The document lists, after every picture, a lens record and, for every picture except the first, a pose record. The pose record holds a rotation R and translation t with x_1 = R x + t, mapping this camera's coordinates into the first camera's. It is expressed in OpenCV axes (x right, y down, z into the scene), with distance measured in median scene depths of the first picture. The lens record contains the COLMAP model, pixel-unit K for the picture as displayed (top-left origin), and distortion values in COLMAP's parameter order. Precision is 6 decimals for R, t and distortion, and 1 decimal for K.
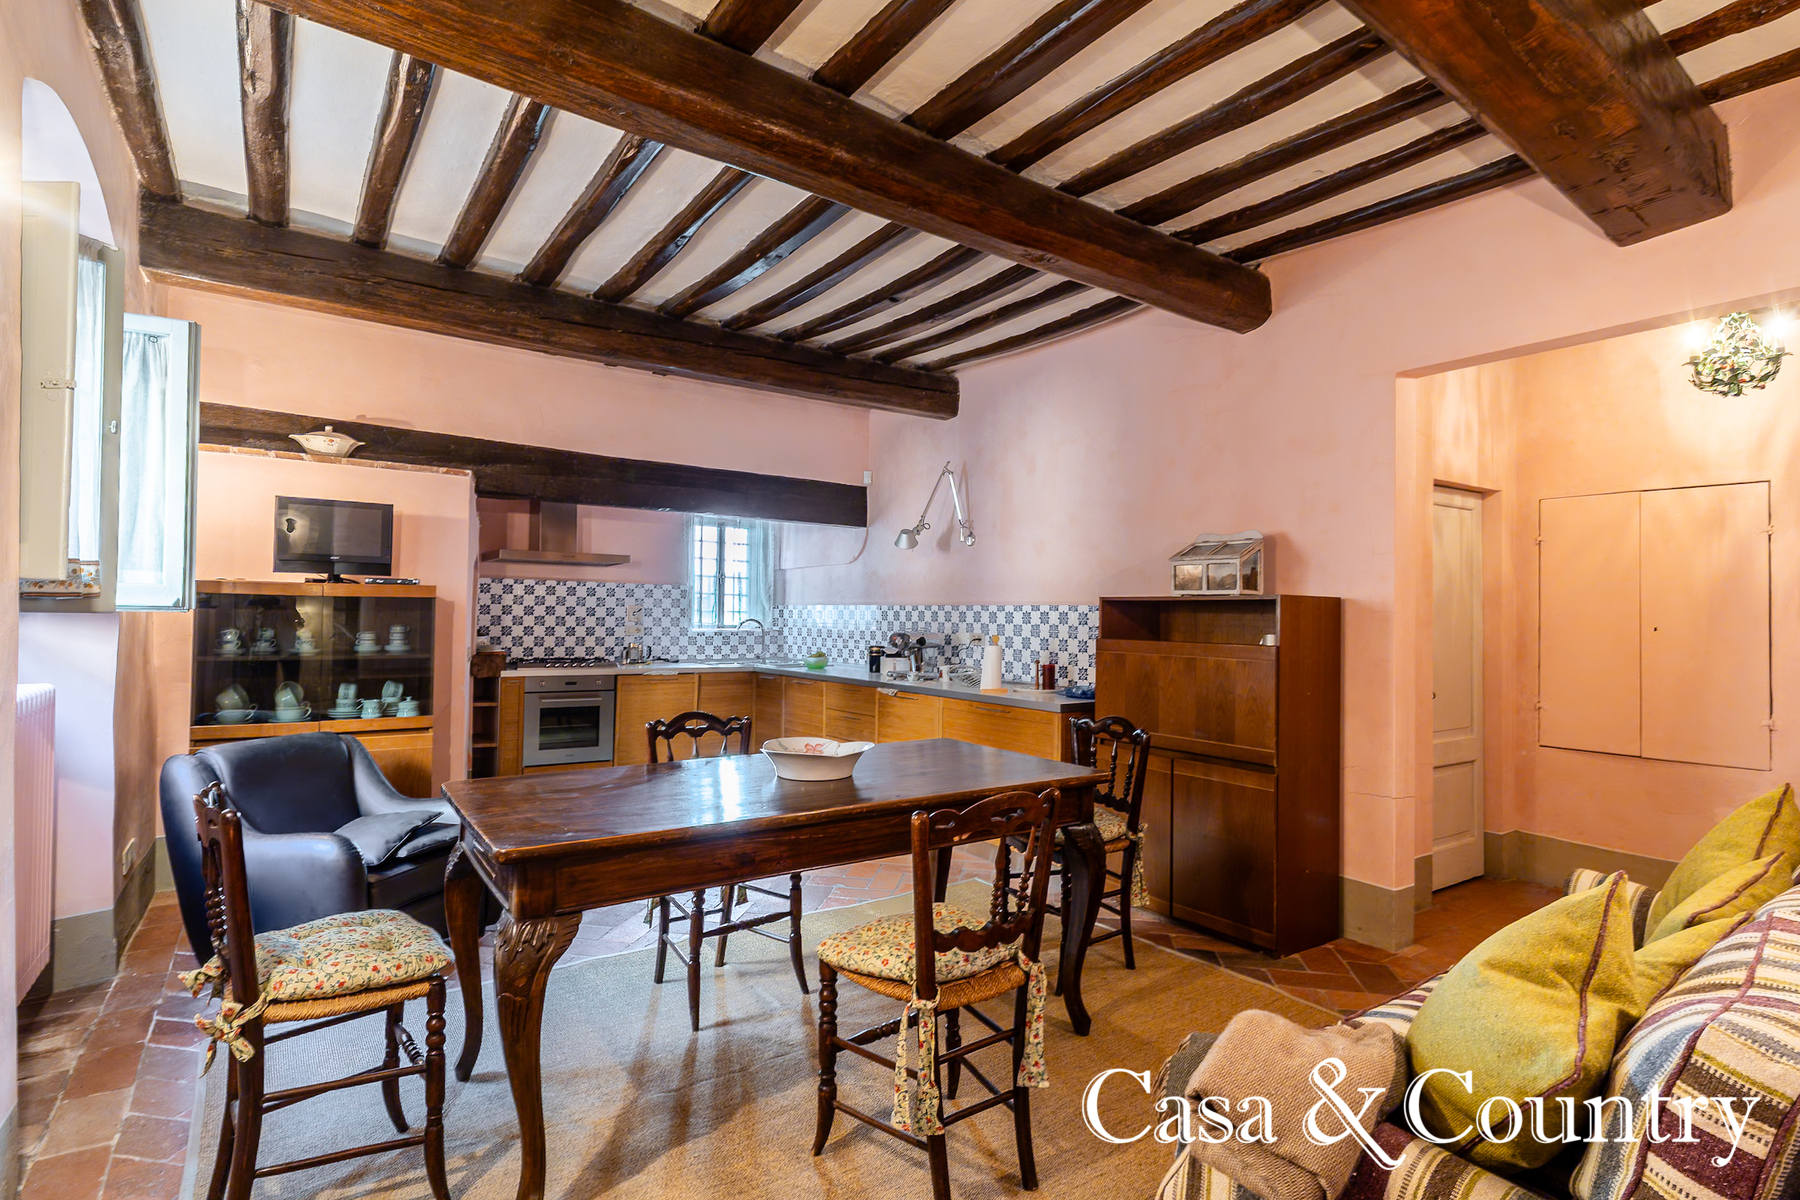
lens RADIAL K [[881.2, 0, 882.9], [0, 881.2, 622.0], [0, 0, 1]] dist [0.001739, 0.001830]
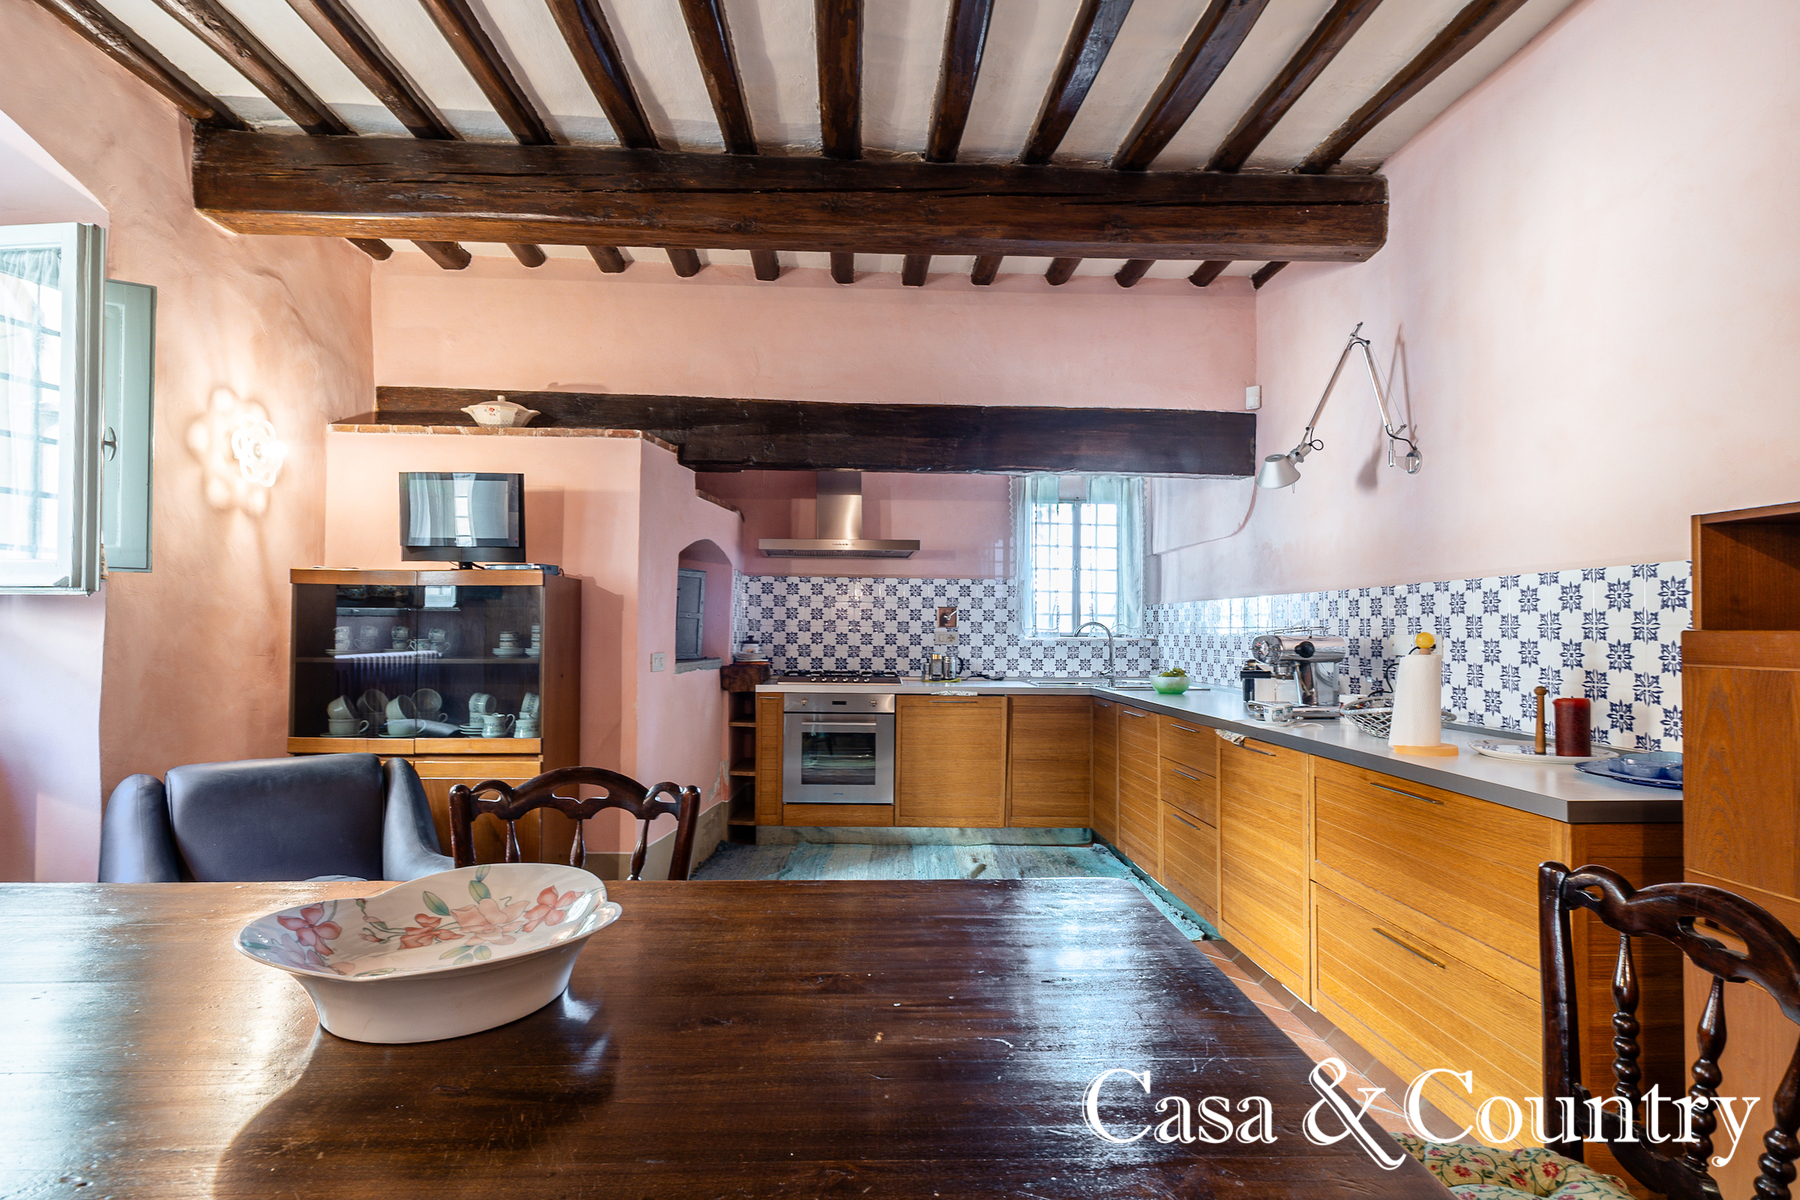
lens RADIAL K [[881.2, 0, 882.9], [0, 881.2, 622.0], [0, 0, 1]] dist [0.001739, 0.001830]
pose [[0.840404, -0.014485, -0.541767, 0.116383], [0.001373, 0.999696, -0.024599, 0.017045], [0.541959, 0.019930, 0.840169, 0.368847]]
